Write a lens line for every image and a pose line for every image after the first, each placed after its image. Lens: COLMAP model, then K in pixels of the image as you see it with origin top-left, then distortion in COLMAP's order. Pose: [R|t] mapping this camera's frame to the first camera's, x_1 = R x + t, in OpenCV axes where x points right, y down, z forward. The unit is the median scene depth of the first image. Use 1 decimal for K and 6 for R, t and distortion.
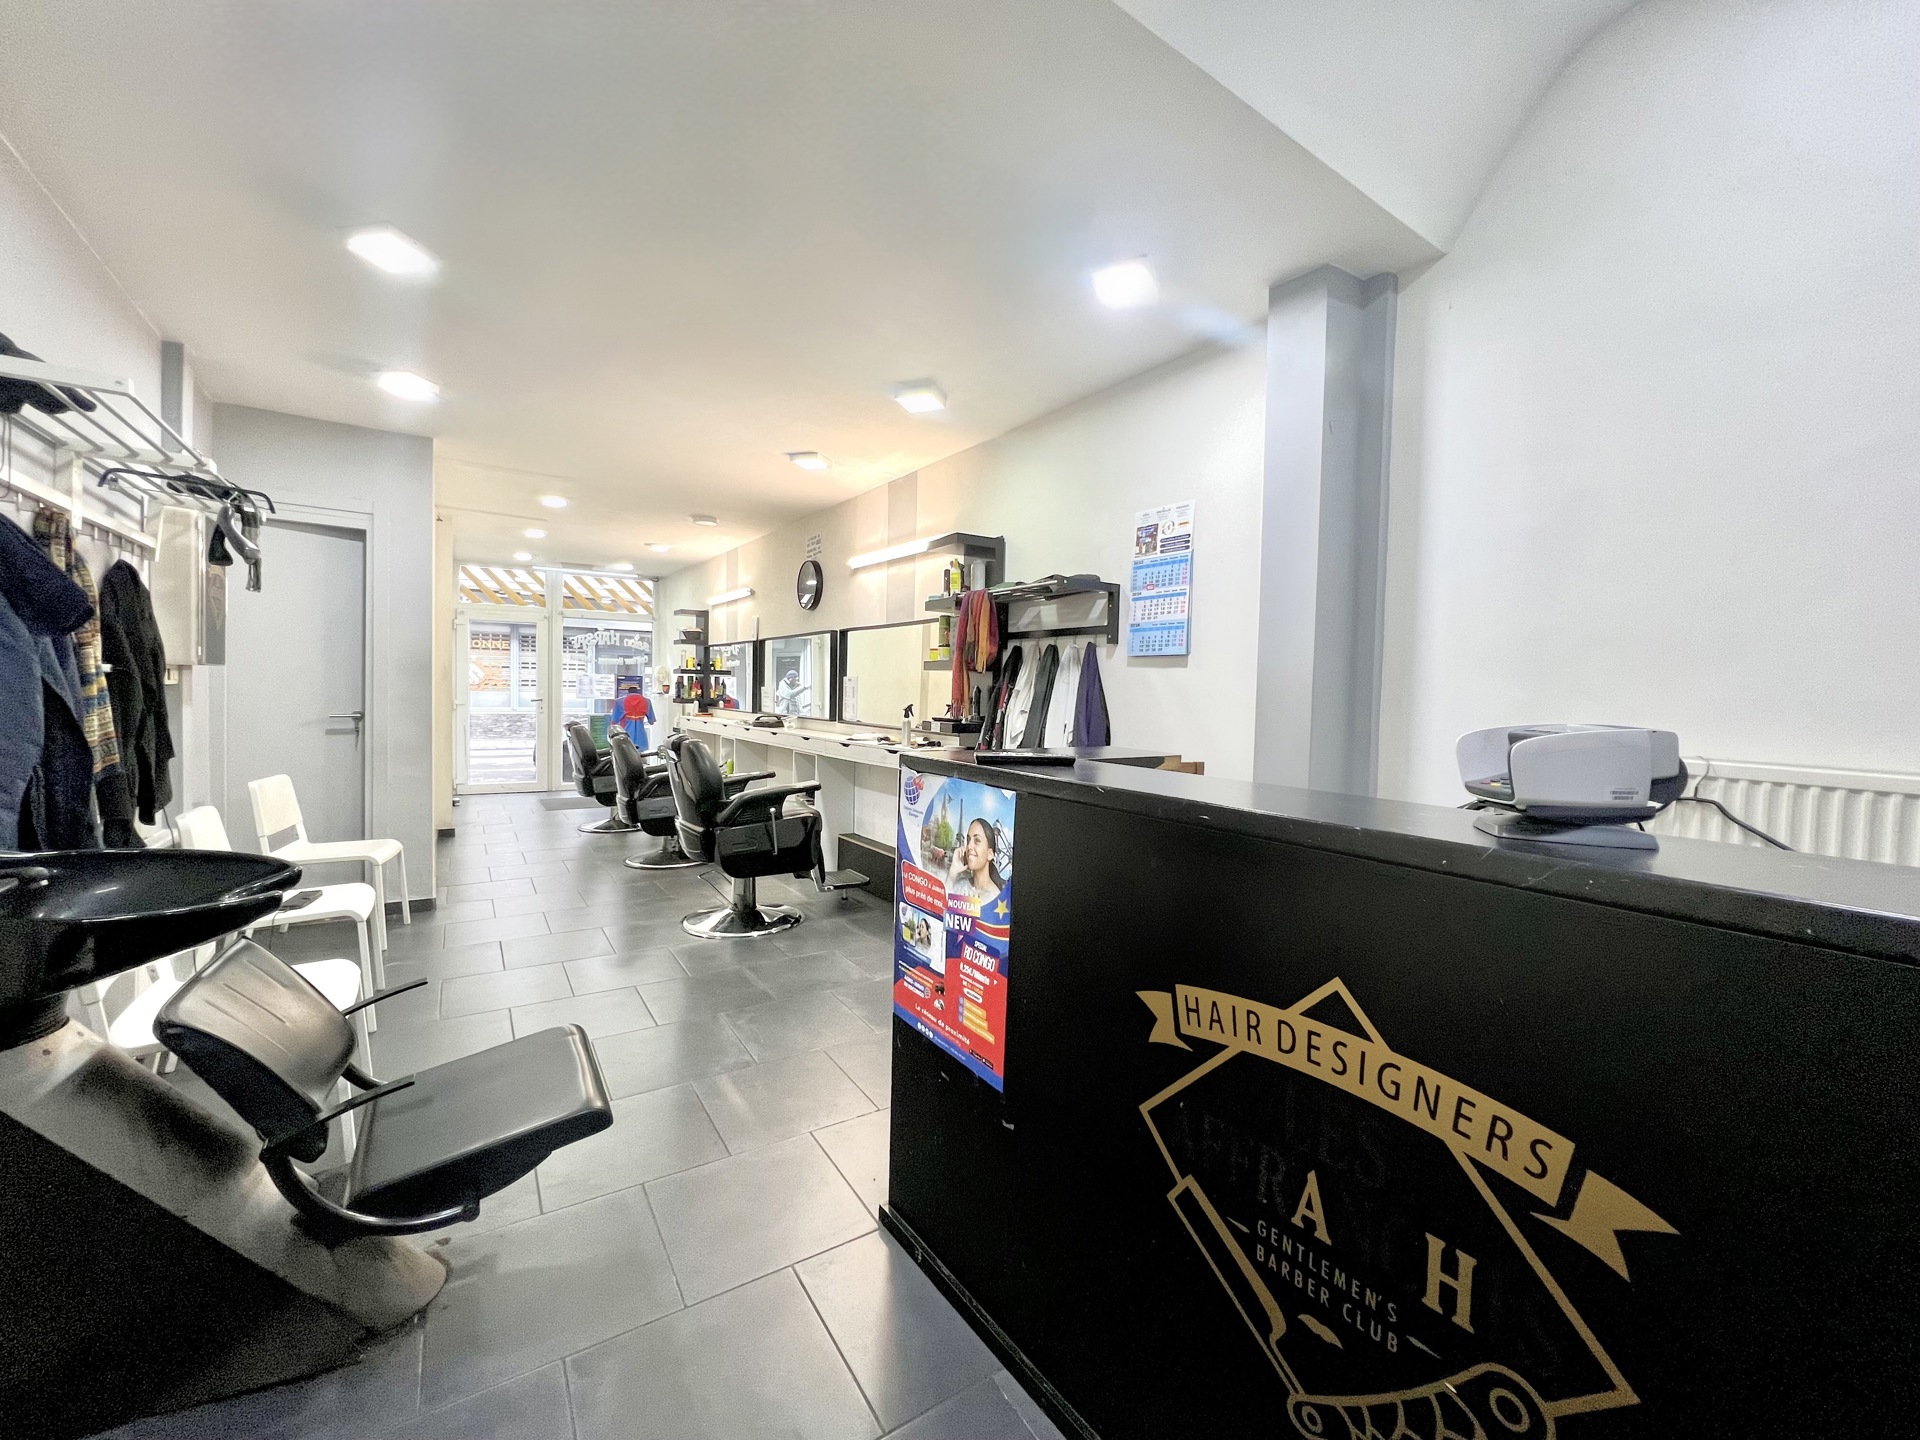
lens RADIAL K [[766.1, 0, 962.6], [0, 766.1, 717.2], [0, 0, 1]] dist [-0.003148, 0.000652]
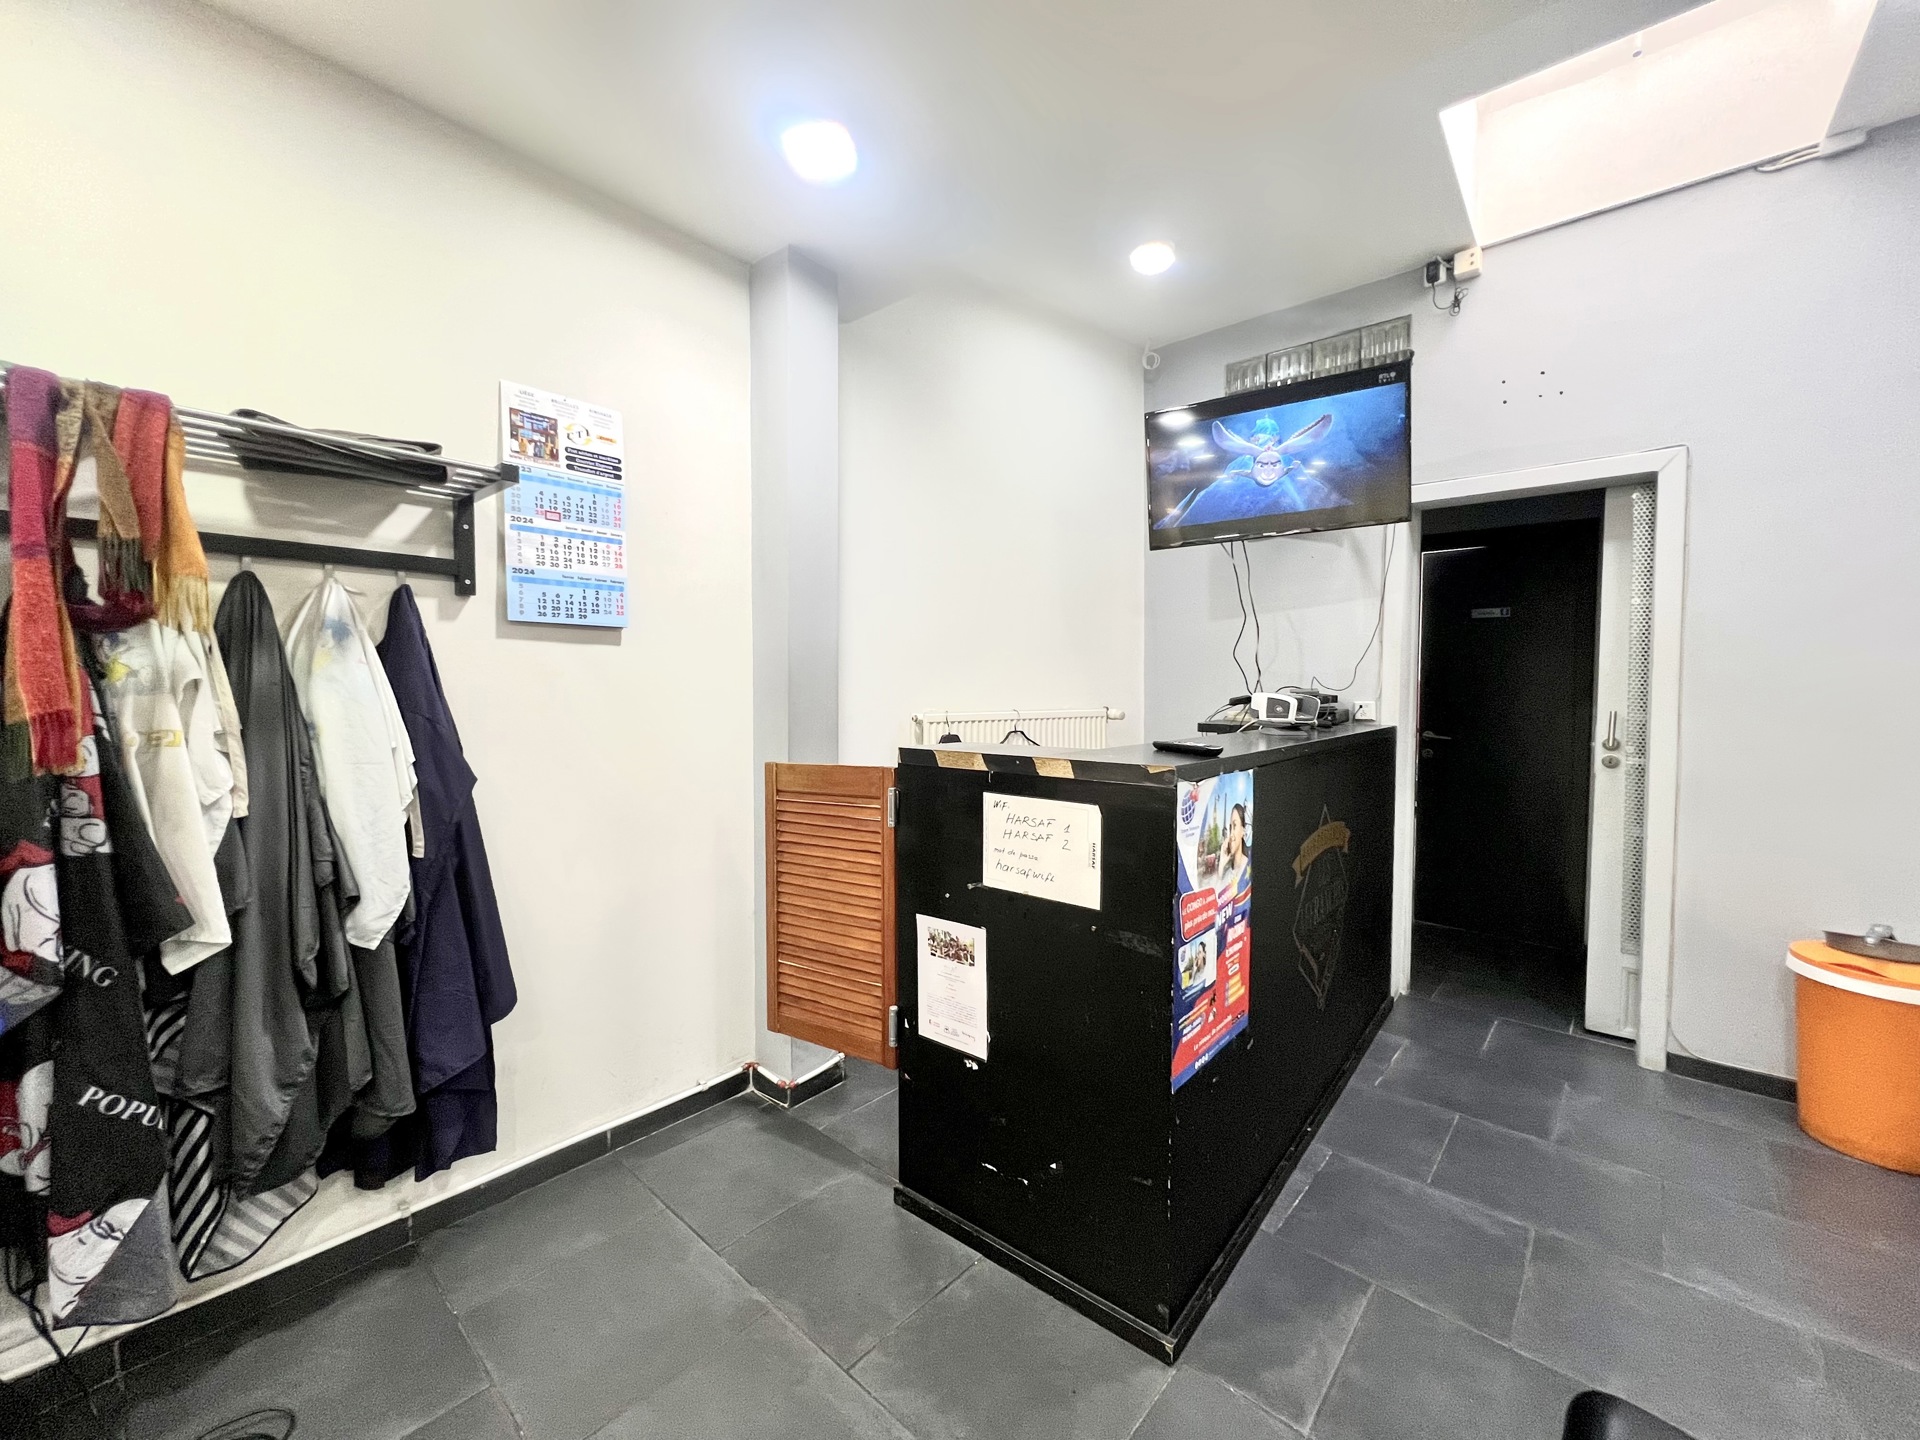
lens RADIAL K [[766.1, 0, 958.9], [0, 766.1, 714.5], [0, 0, 1]] dist [-0.003148, 0.000652]
pose [[-0.253572, -0.062305, 0.965308, -0.795283], [0.025987, 0.997125, 0.071184, -0.070680], [-0.966967, 0.043135, -0.251224, 1.432176]]
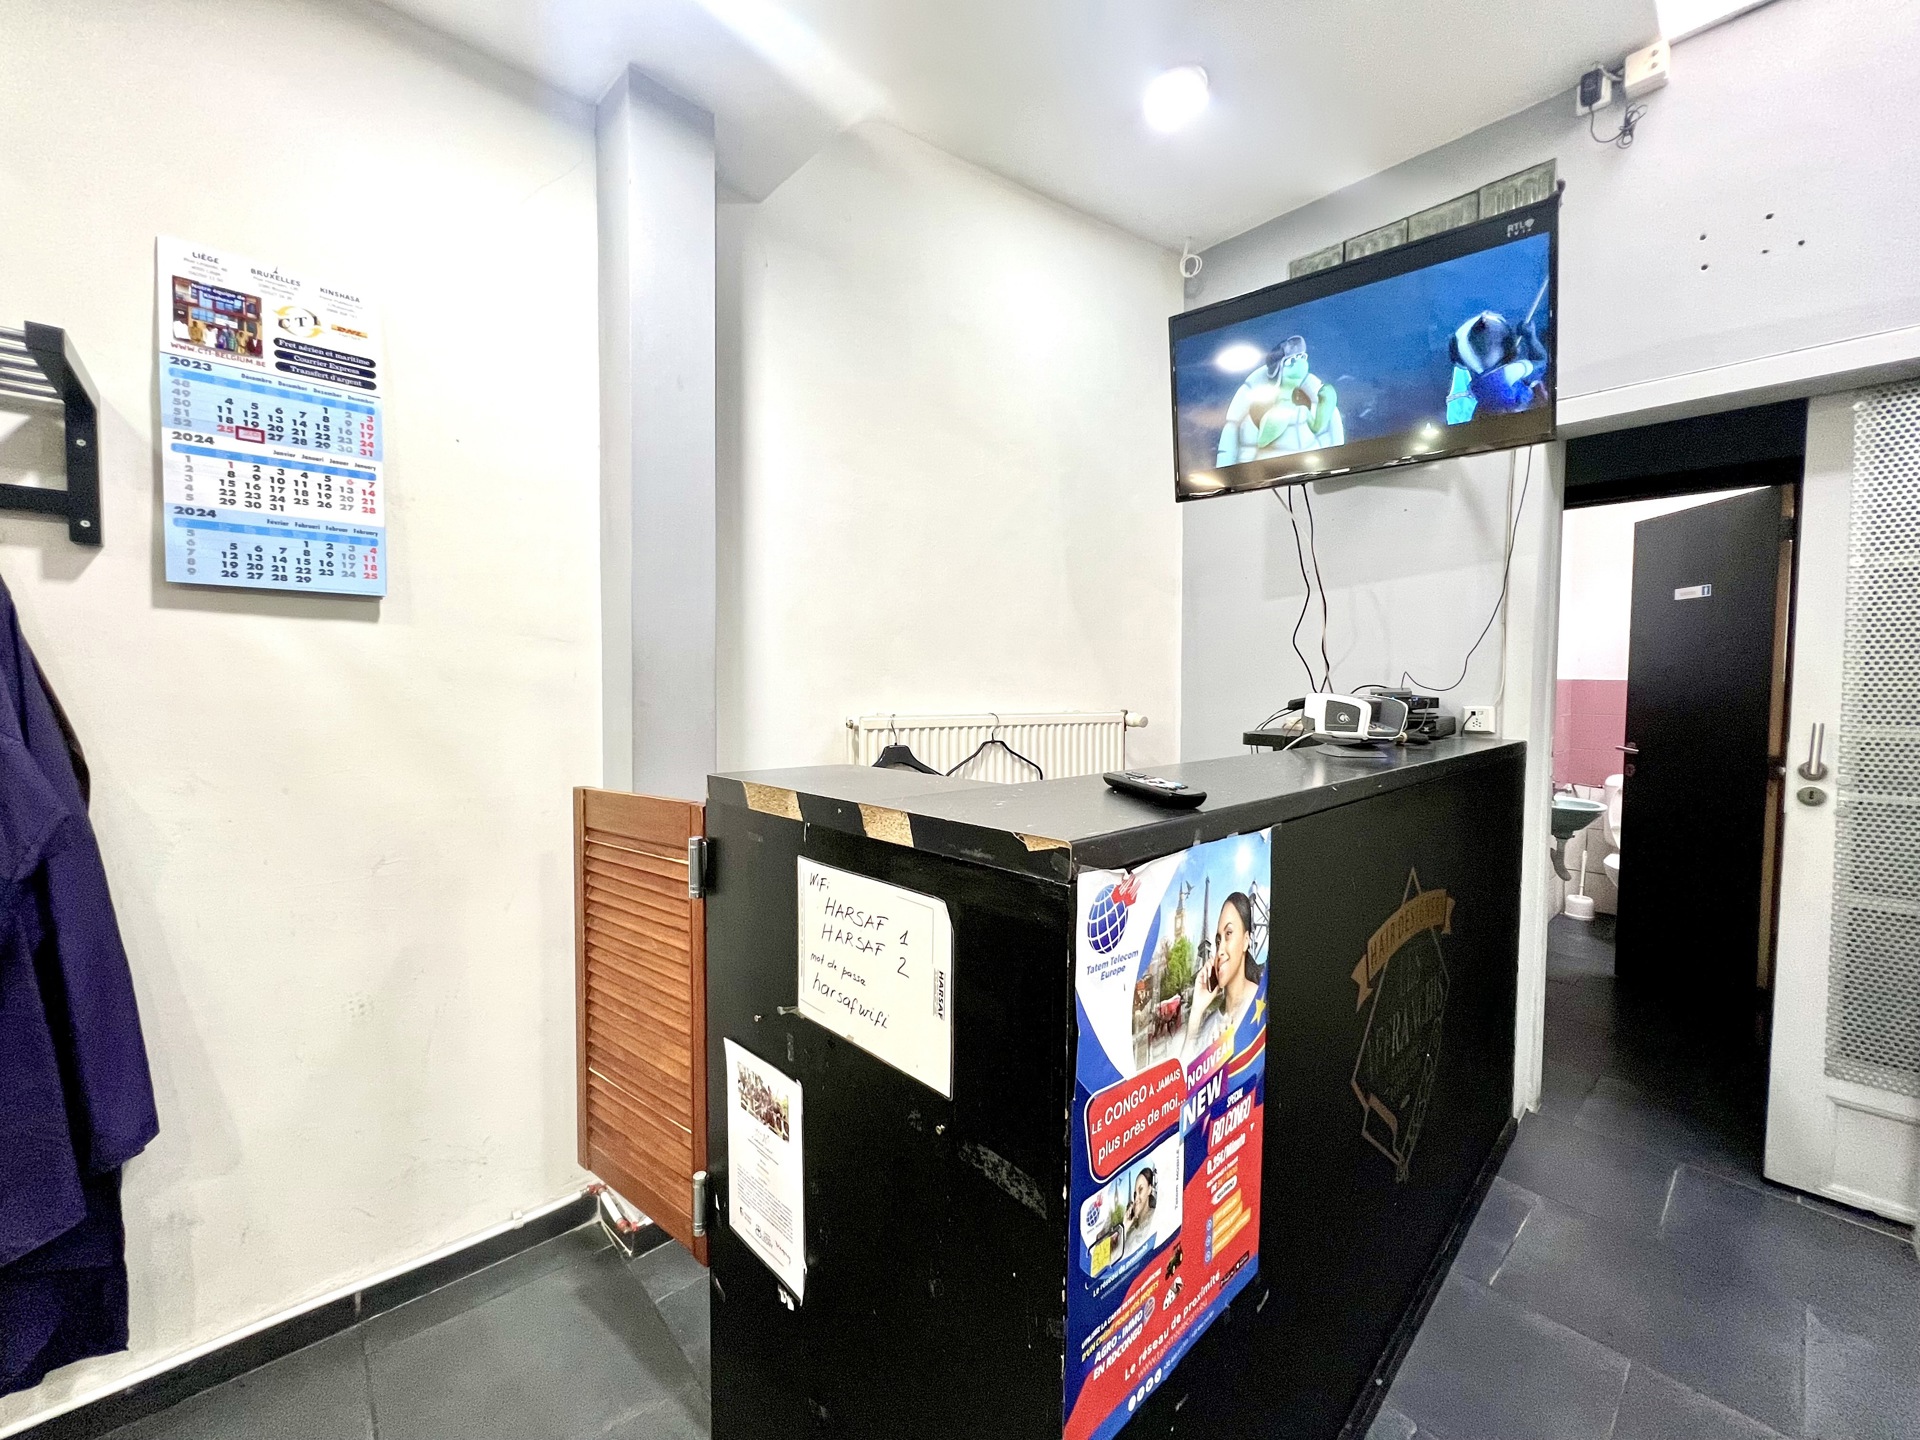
lens RADIAL K [[766.1, 0, 959.9], [0, 766.1, 715.3], [0, 0, 1]] dist [-0.003148, 0.000652]
pose [[-0.148712, -0.067207, 0.986594, -0.458081], [0.024161, 0.997143, 0.071568, -0.048039], [-0.988585, 0.034480, -0.146663, 1.126135]]
